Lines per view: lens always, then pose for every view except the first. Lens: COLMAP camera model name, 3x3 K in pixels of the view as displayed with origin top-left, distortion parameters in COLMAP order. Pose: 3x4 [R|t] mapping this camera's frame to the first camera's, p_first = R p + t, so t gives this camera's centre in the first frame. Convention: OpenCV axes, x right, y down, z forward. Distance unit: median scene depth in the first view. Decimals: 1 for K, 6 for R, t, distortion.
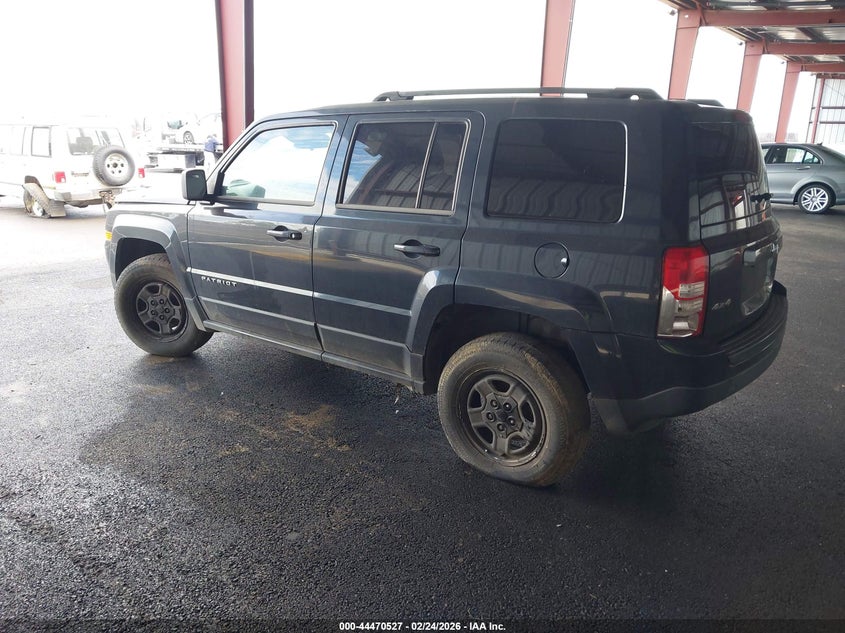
lens RADIAL K [[686.8, 0, 426.4], [0, 686.8, 317.2], [0, 0, 1]] dist [-0.004243, -0.002903]
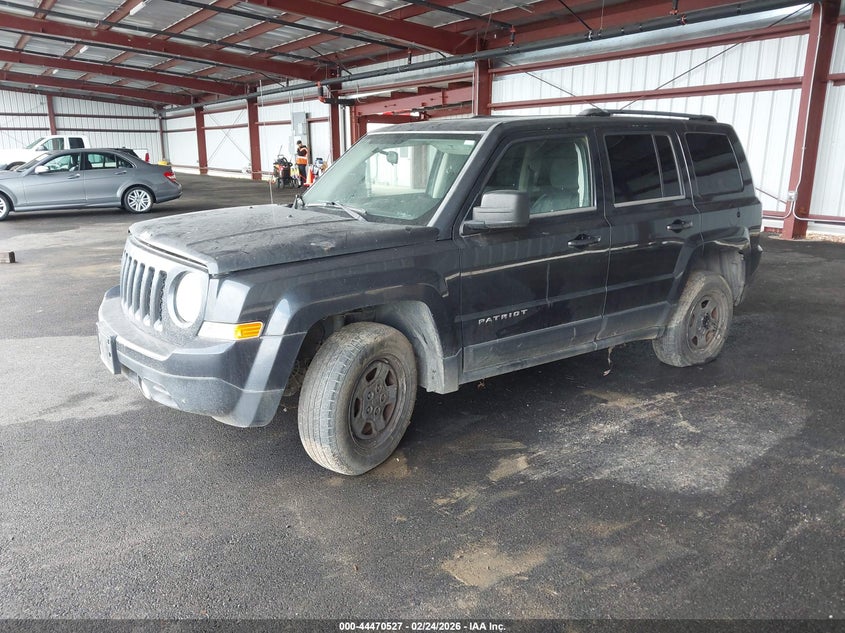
lens RADIAL K [[686.8, 0, 419.2], [0, 686.8, 315.4], [0, 0, 1]] dist [-0.004243, -0.002903]
pose [[0.279404, -0.246028, 0.928119, -0.936574], [0.255431, 0.950830, 0.175152, -0.192140], [-0.925575, 0.188132, 0.328508, 0.673083]]
